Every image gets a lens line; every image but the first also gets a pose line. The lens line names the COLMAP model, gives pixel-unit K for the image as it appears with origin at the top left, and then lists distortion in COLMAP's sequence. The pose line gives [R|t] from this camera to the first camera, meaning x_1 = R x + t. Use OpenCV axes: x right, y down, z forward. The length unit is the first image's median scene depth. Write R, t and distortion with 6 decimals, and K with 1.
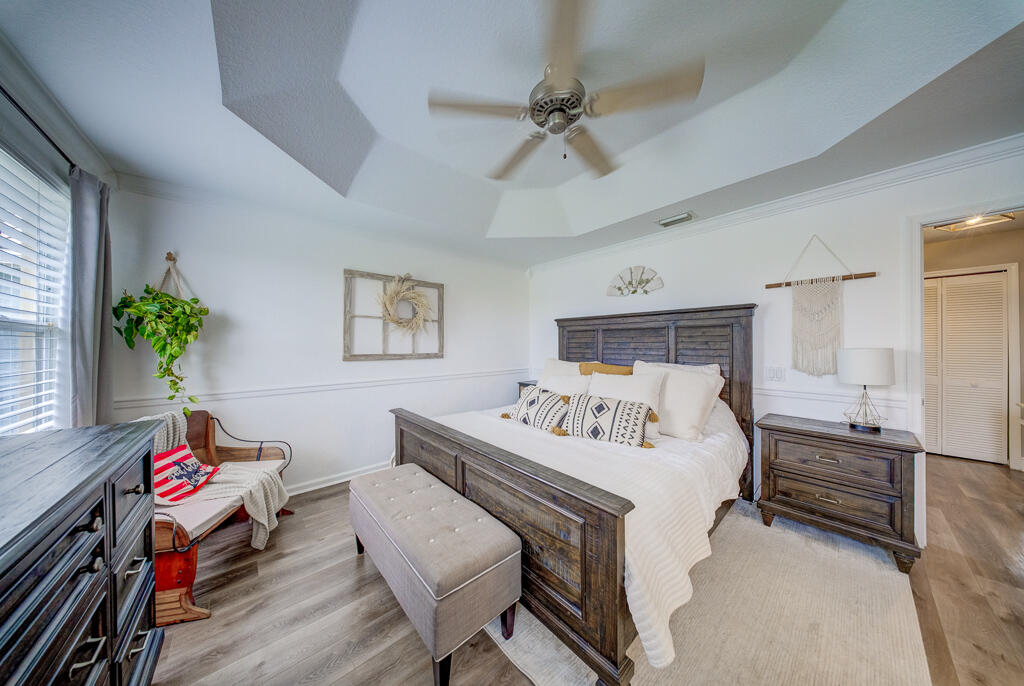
lens RADIAL K [[300.8, 0, 512.8], [0, 300.8, 343.4], [0, 0, 1]] dist [0.001236, -0.001448]
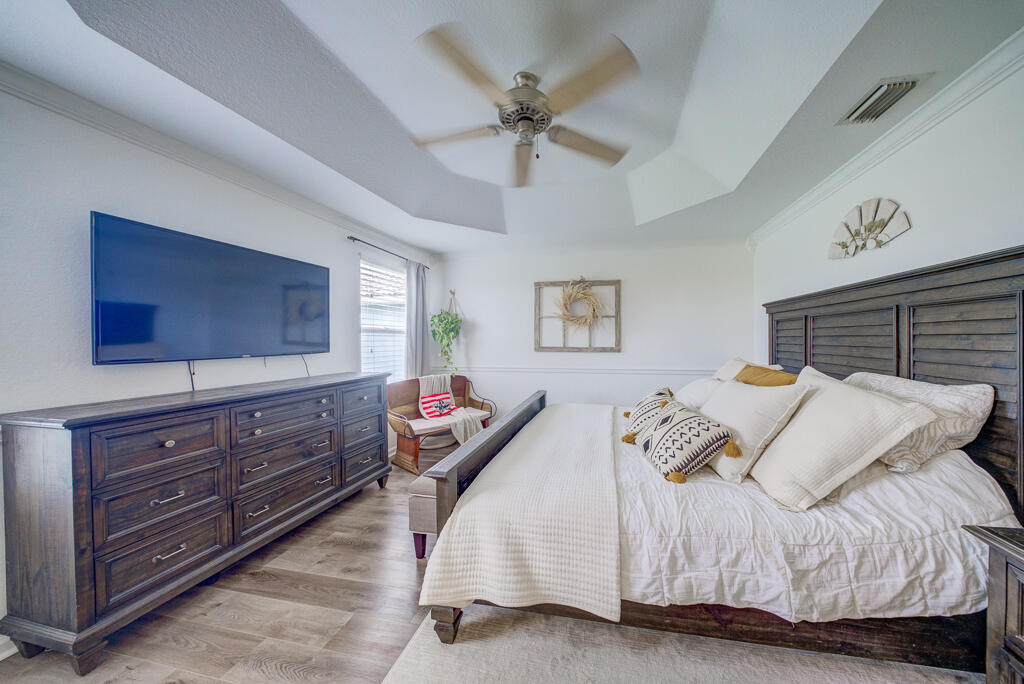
lens RADIAL K [[300.8, 0, 539.3], [0, 300.8, 342.9], [0, 0, 1]] dist [0.001236, -0.001448]
pose [[0.629988, 0.012216, -0.776509, 0.469914], [0.001907, 0.999849, 0.017278, -0.001615], [0.776603, -0.012366, 0.629869, 0.170392]]
